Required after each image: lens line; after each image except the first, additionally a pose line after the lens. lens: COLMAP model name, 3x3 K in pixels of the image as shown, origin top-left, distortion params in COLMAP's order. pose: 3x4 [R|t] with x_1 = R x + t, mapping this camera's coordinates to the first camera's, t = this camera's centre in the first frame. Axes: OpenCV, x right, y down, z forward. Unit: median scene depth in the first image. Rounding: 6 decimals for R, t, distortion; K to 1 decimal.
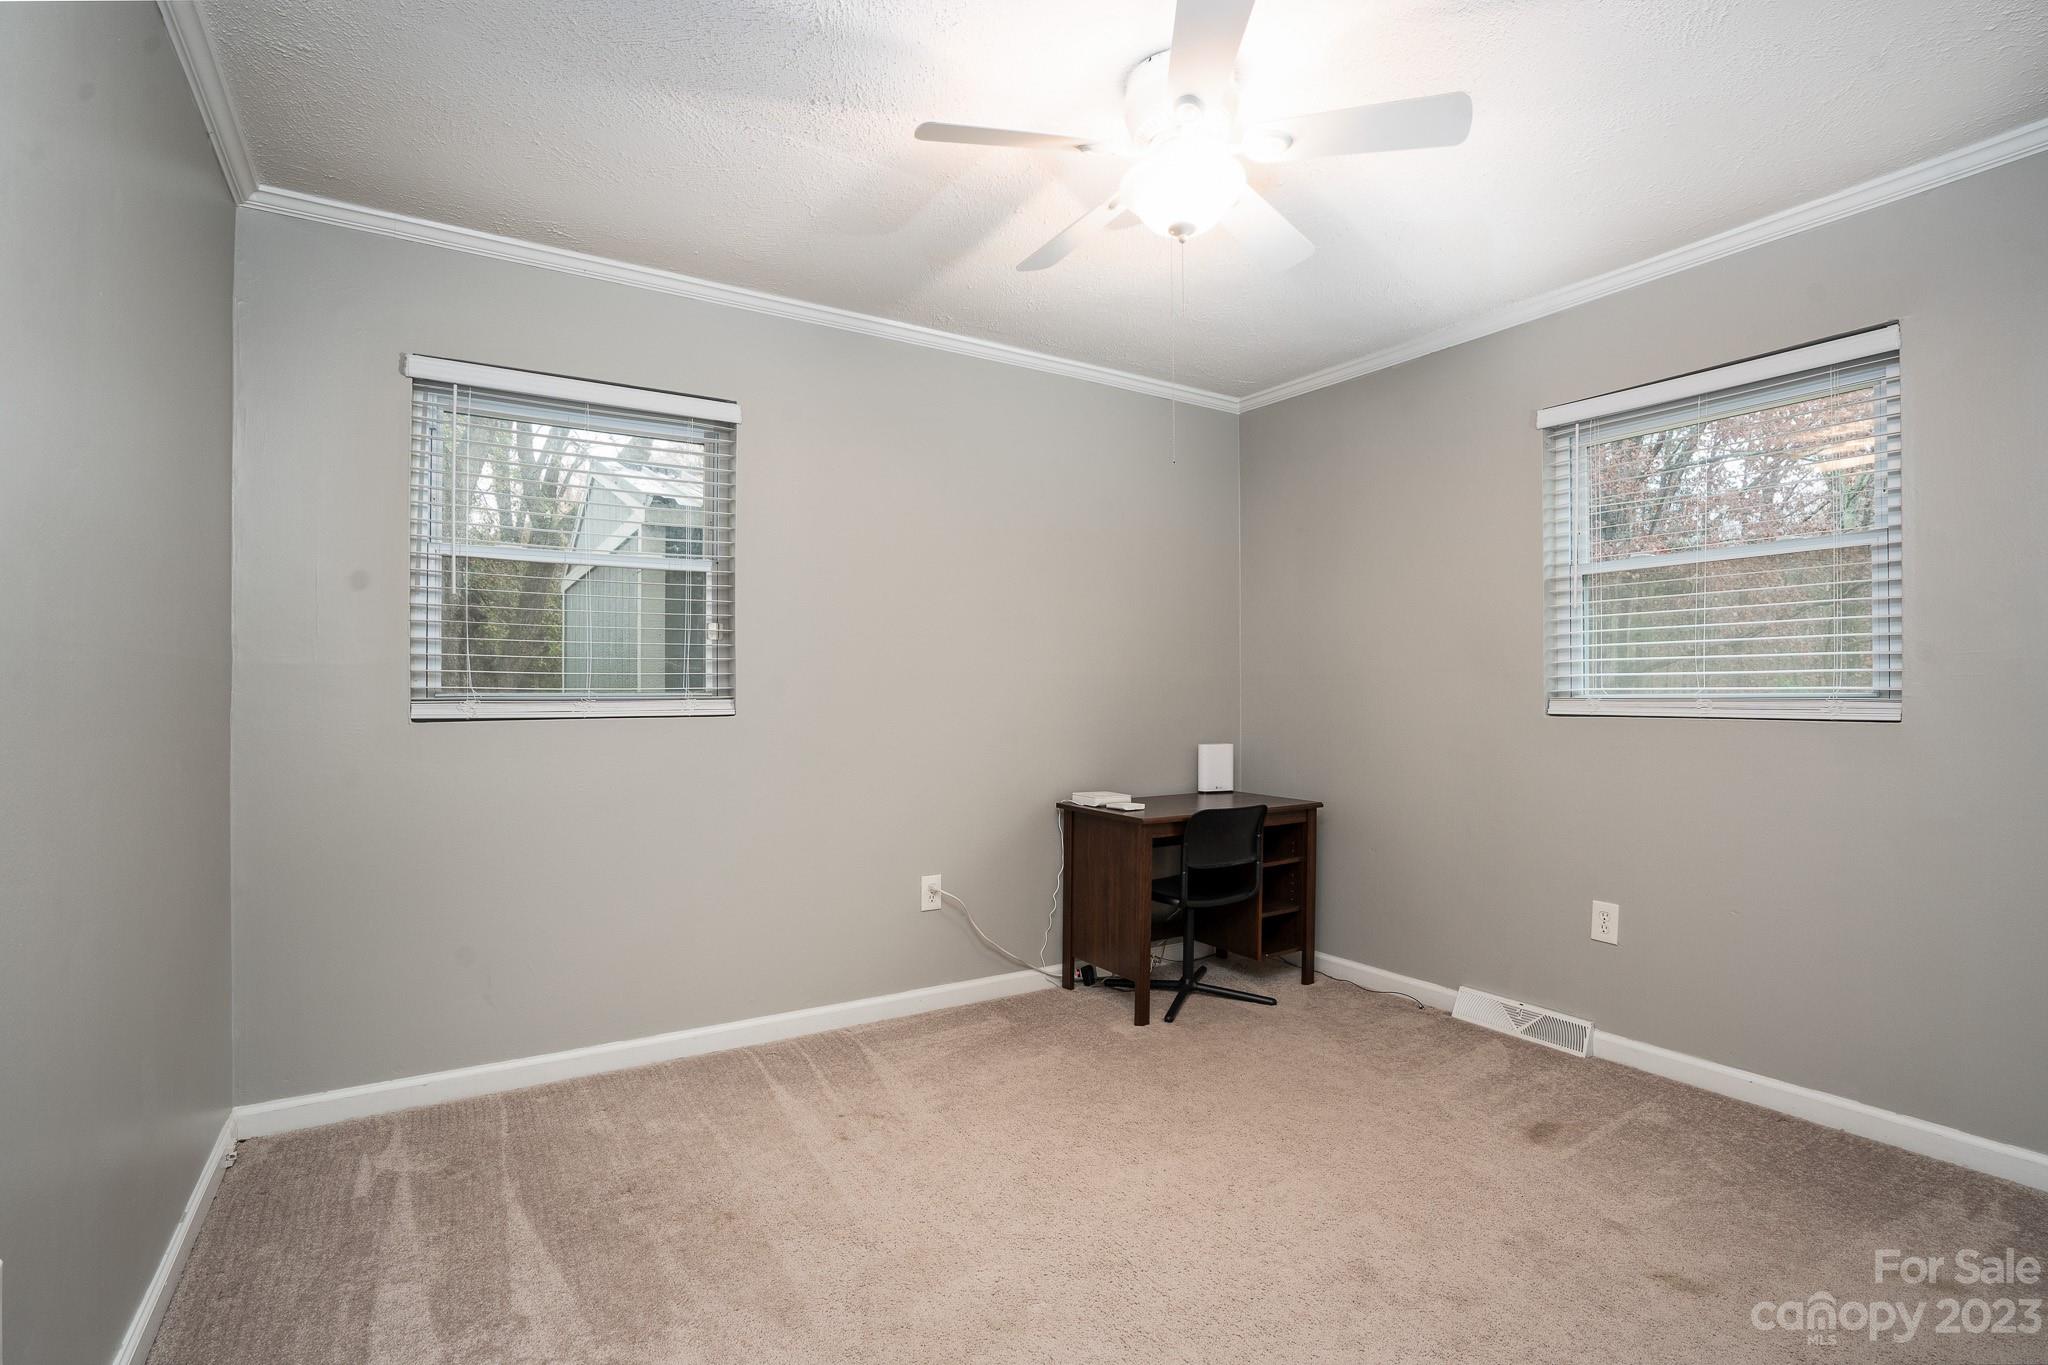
lens RADIAL K [[960.2, 0, 1032.2], [0, 960.2, 691.3], [0, 0, 1]] dist [-0.066870, 0.023646]
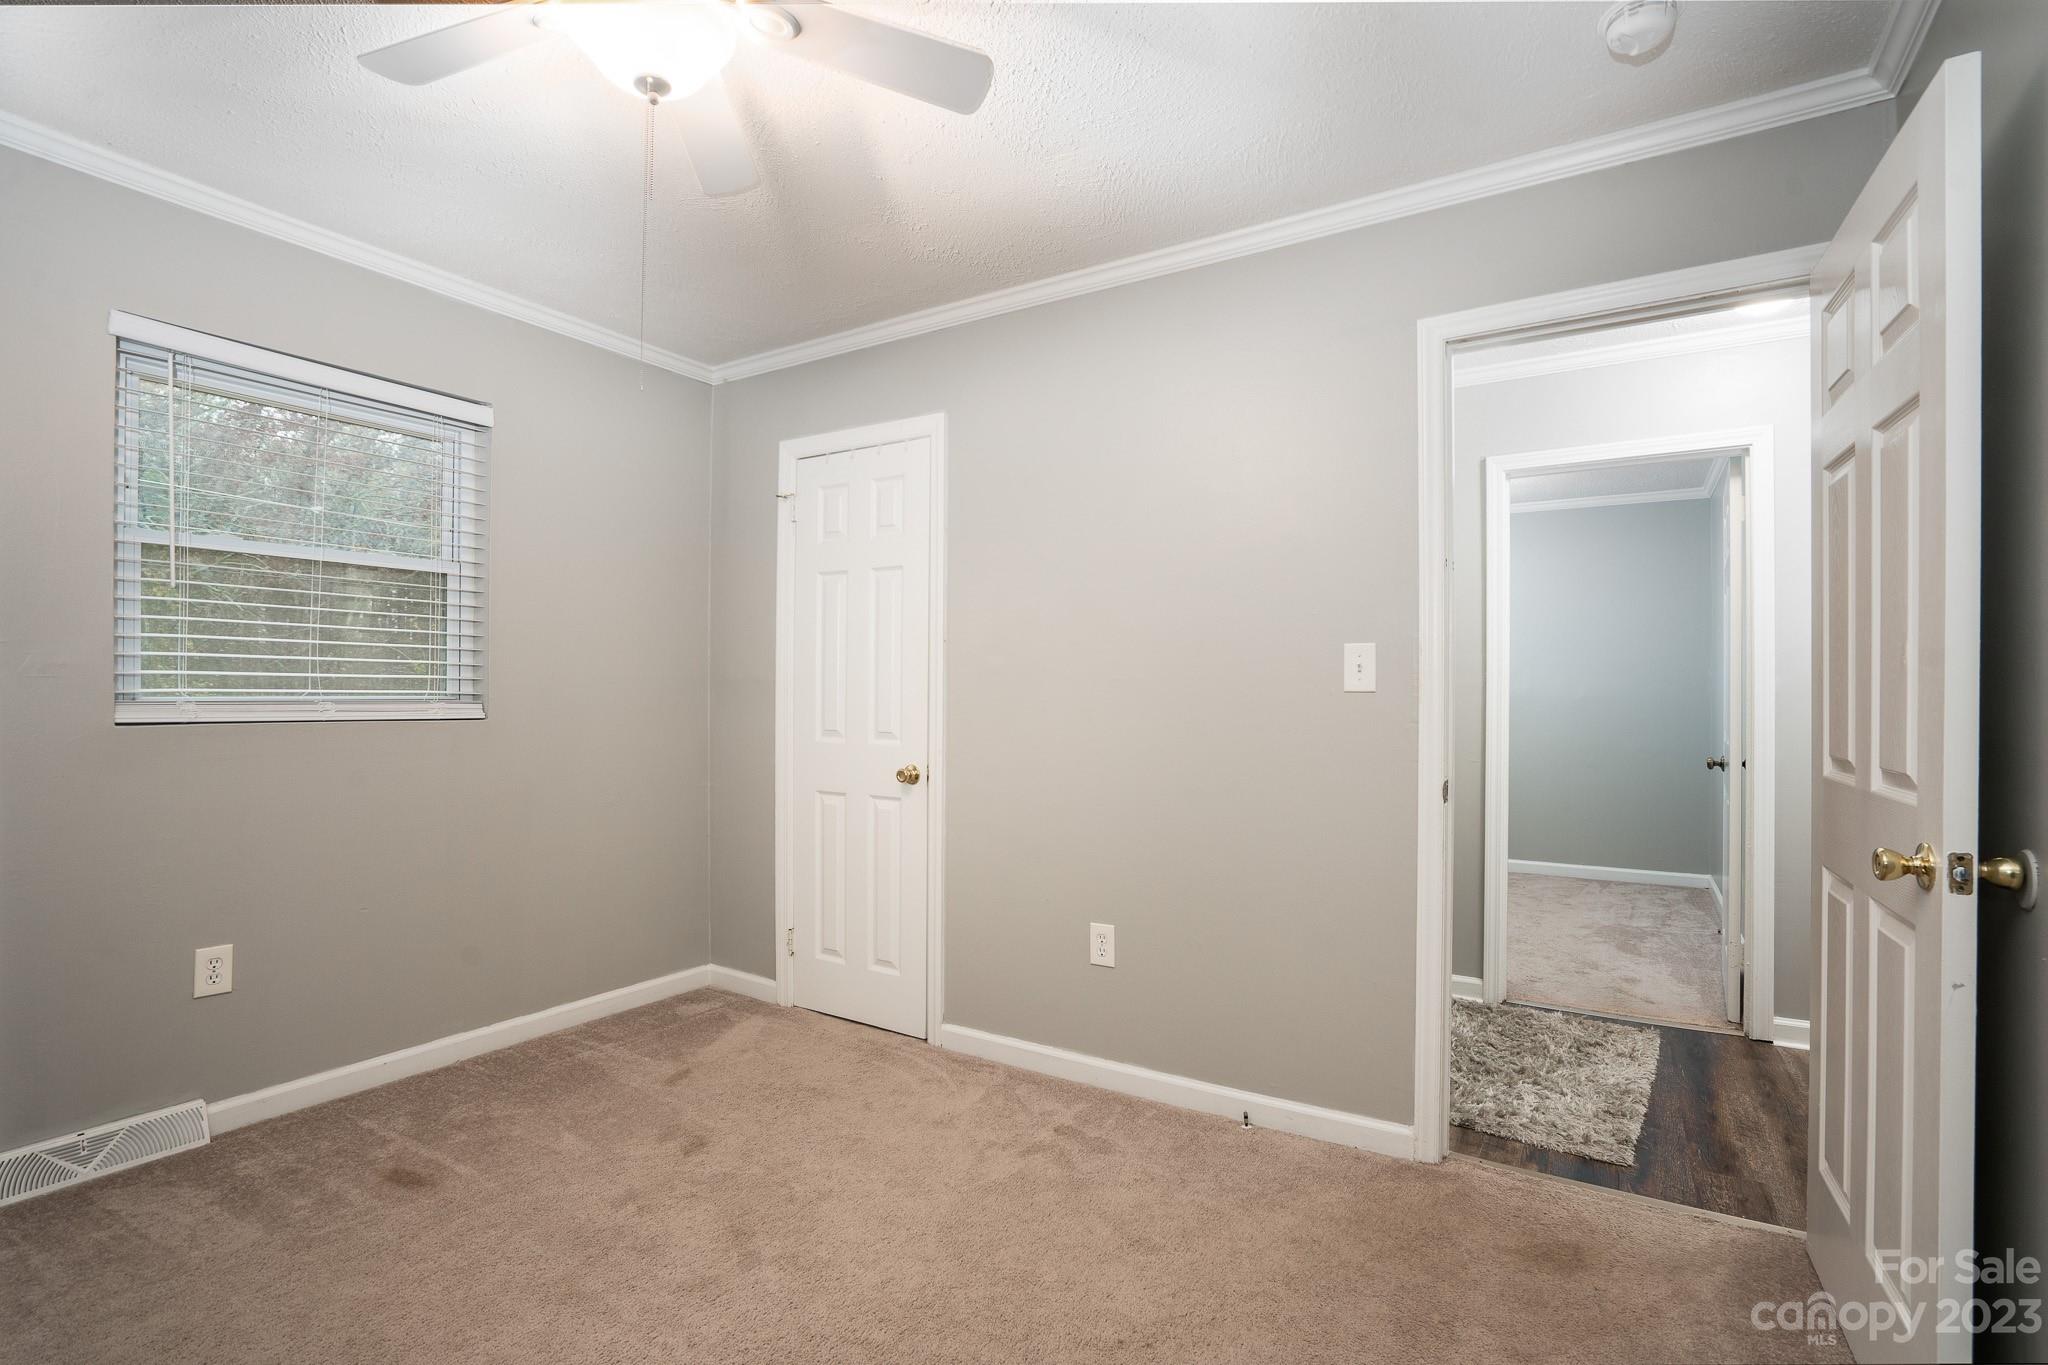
lens RADIAL K [[960.2, 0, 1032.2], [0, 960.2, 691.3], [0, 0, 1]] dist [-0.066870, 0.023646]
pose [[-0.432150, 0.000887, 0.901801, -0.422575], [-0.009277, 0.999942, -0.005429, -0.003820], [-0.901754, -0.010712, -0.432117, 0.671916]]
